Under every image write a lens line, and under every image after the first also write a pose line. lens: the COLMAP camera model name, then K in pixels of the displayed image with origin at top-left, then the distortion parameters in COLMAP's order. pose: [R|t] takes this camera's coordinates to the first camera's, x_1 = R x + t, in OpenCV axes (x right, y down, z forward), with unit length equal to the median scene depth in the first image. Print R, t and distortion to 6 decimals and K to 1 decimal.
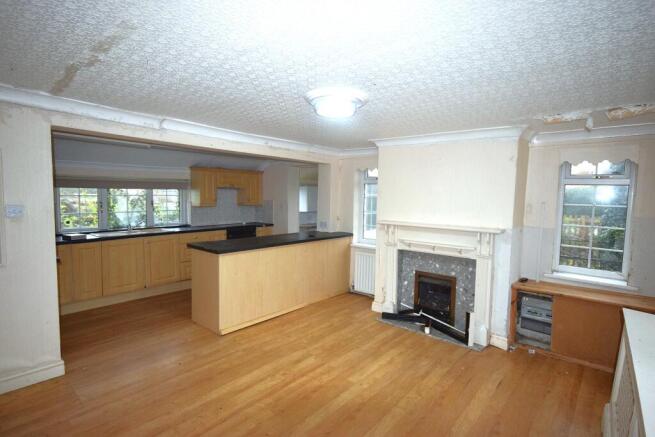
lens RADIAL K [[324.0, 0, 327.8], [0, 324.0, 219.3], [0, 0, 1]] dist [-0.035228, -0.000107]
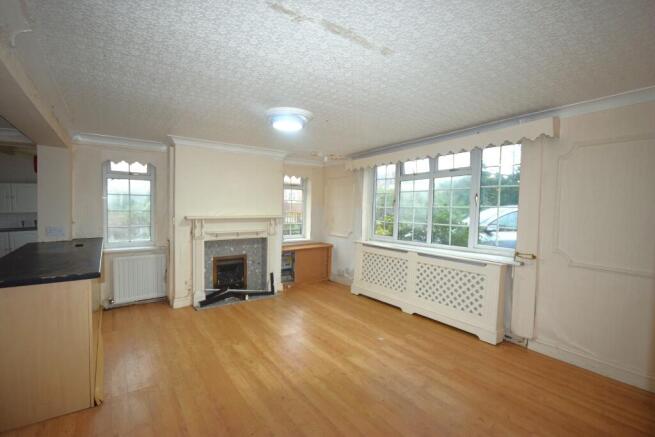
lens RADIAL K [[305.0, 0, 327.0], [0, 305.0, 218.5], [0, 0, 1]] dist [0.000317, 0.000015]
pose [[0.237573, -0.072983, 0.968624, -0.734437], [0.055813, 0.996552, 0.061398, -0.027680], [-0.969765, 0.039476, 0.240827, 0.355622]]
